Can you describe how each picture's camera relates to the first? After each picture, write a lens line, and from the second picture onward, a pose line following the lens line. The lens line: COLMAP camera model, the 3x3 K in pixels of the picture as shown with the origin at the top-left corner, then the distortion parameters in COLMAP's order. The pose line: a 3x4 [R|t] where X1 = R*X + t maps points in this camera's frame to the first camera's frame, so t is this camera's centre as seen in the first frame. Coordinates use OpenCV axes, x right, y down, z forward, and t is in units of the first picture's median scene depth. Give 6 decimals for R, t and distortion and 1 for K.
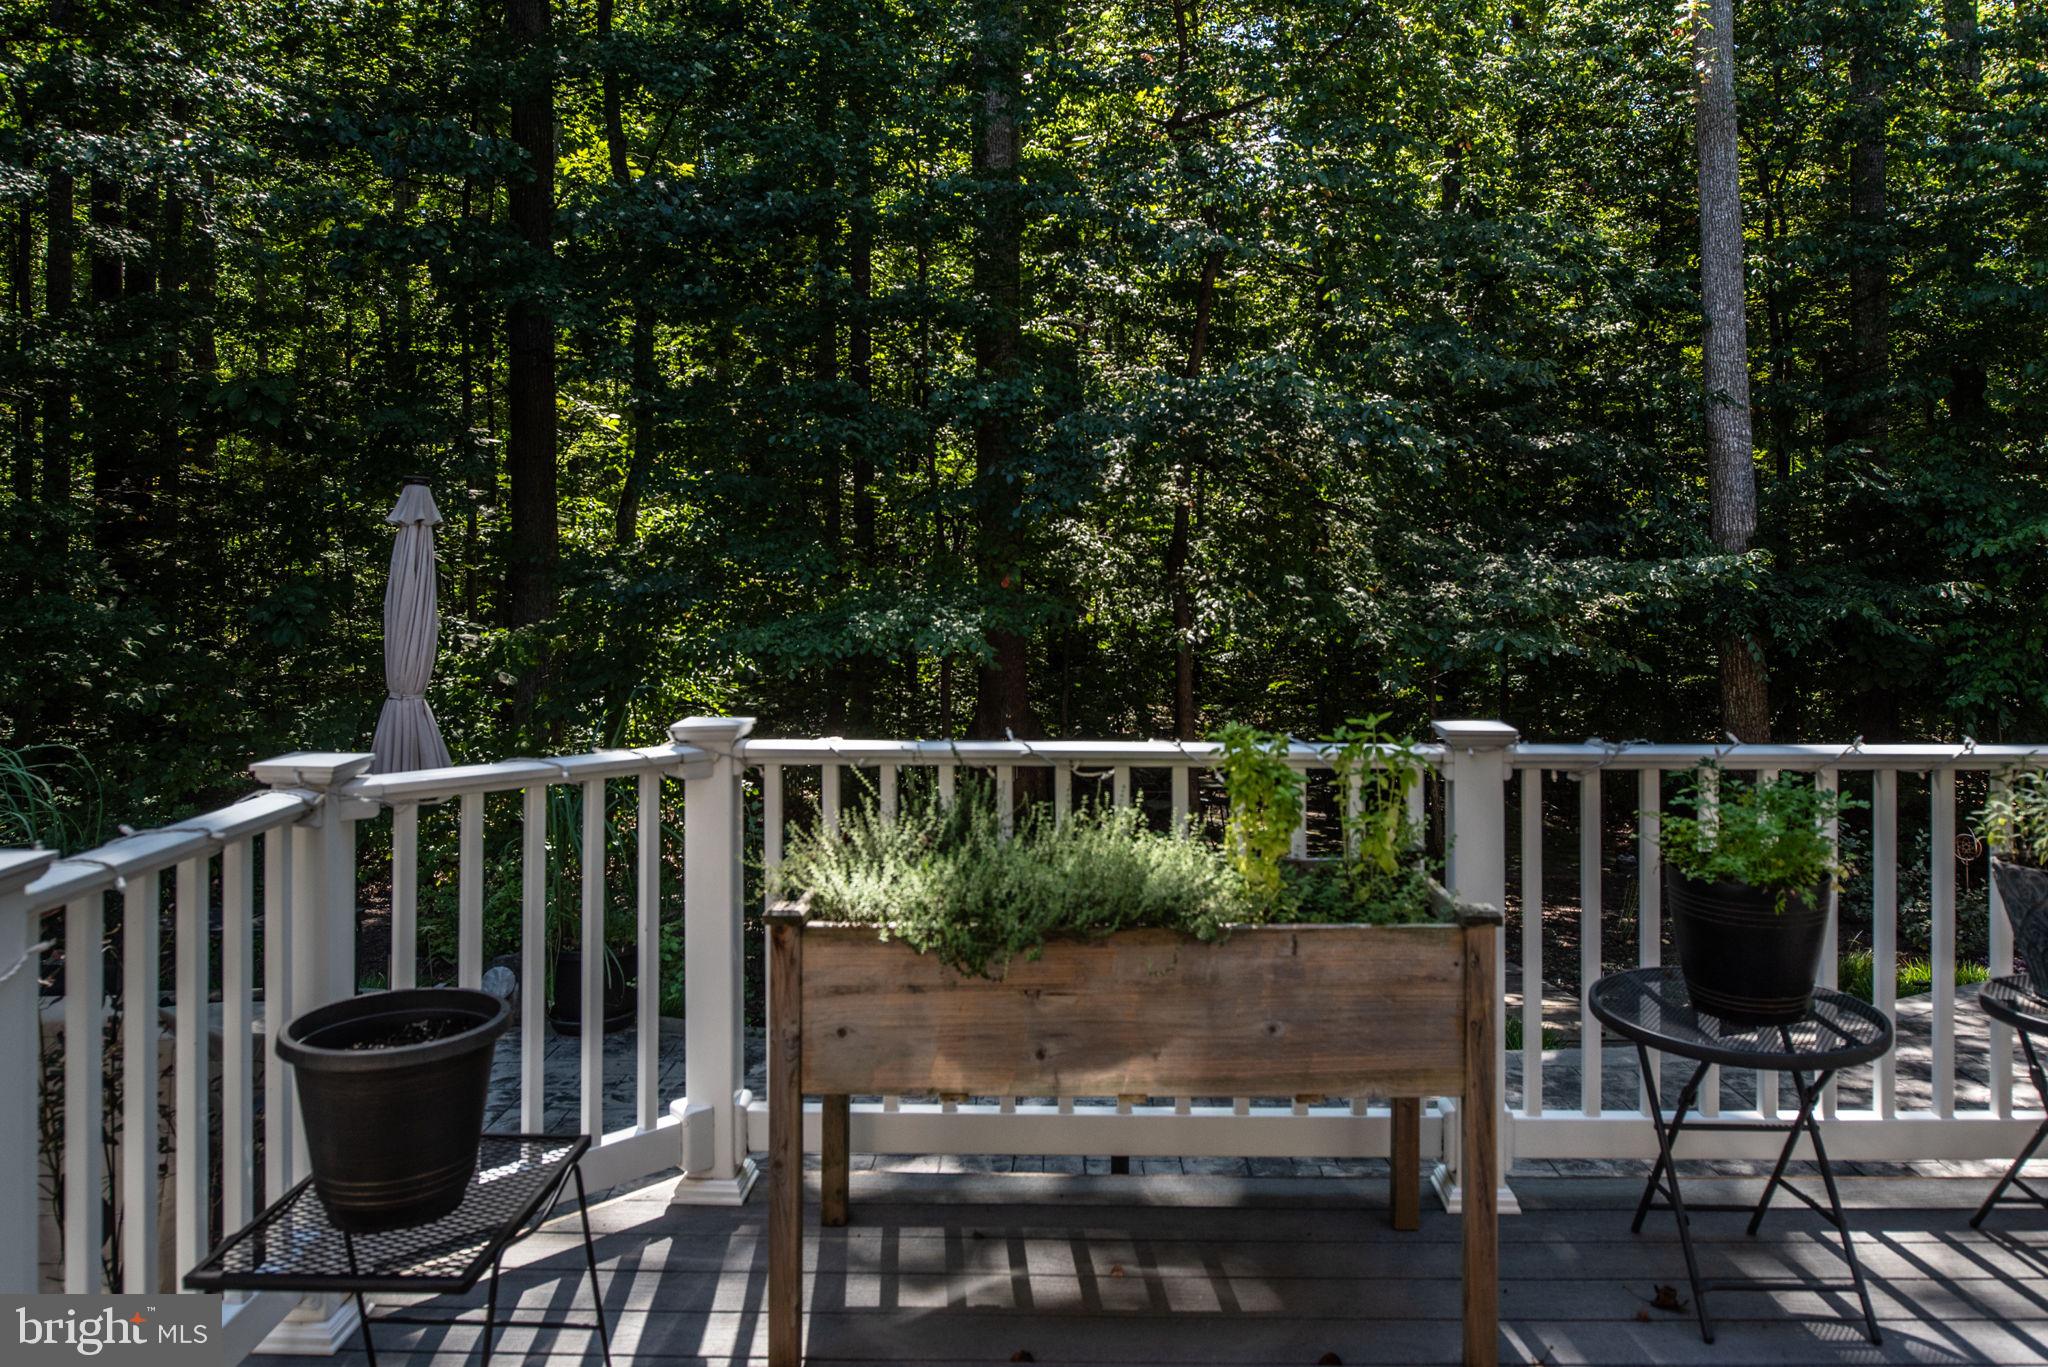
lens RADIAL K [[1427.2, 0, 1024.0], [0, 1427.2, 683.5], [0, 0, 1]] dist [-0.014583, -0.000489]
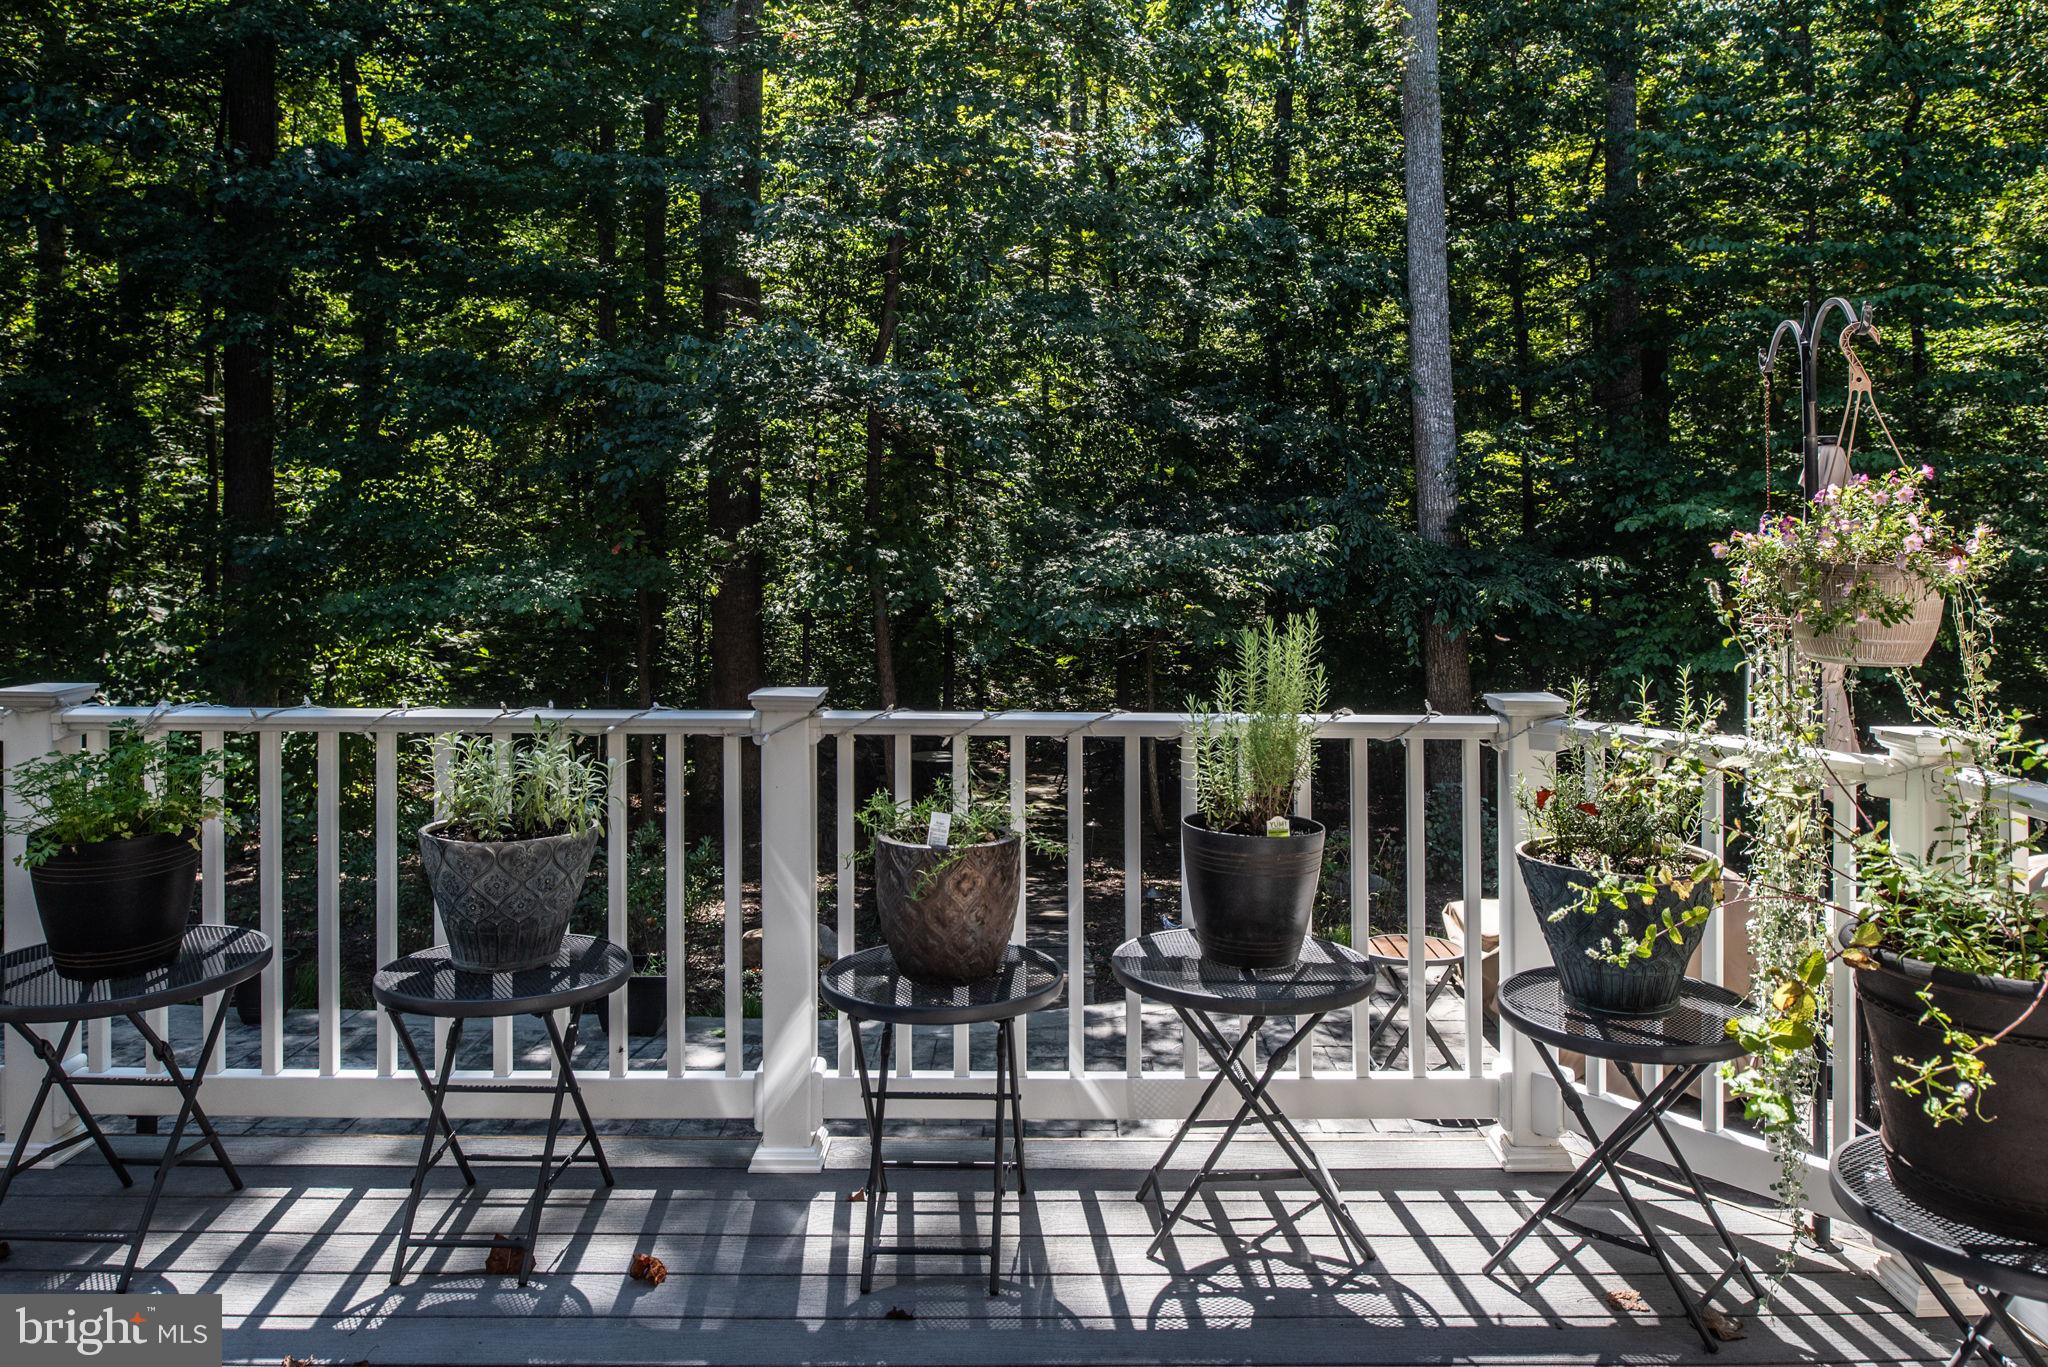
lens RADIAL K [[1427.2, 0, 1024.0], [0, 1427.2, 683.5], [0, 0, 1]] dist [-0.014583, -0.000489]
pose [[0.999235, 0.010733, 0.037603, 0.398657], [-0.011673, 0.999623, 0.024870, -0.001095], [-0.037322, -0.025290, 0.998983, -0.006307]]
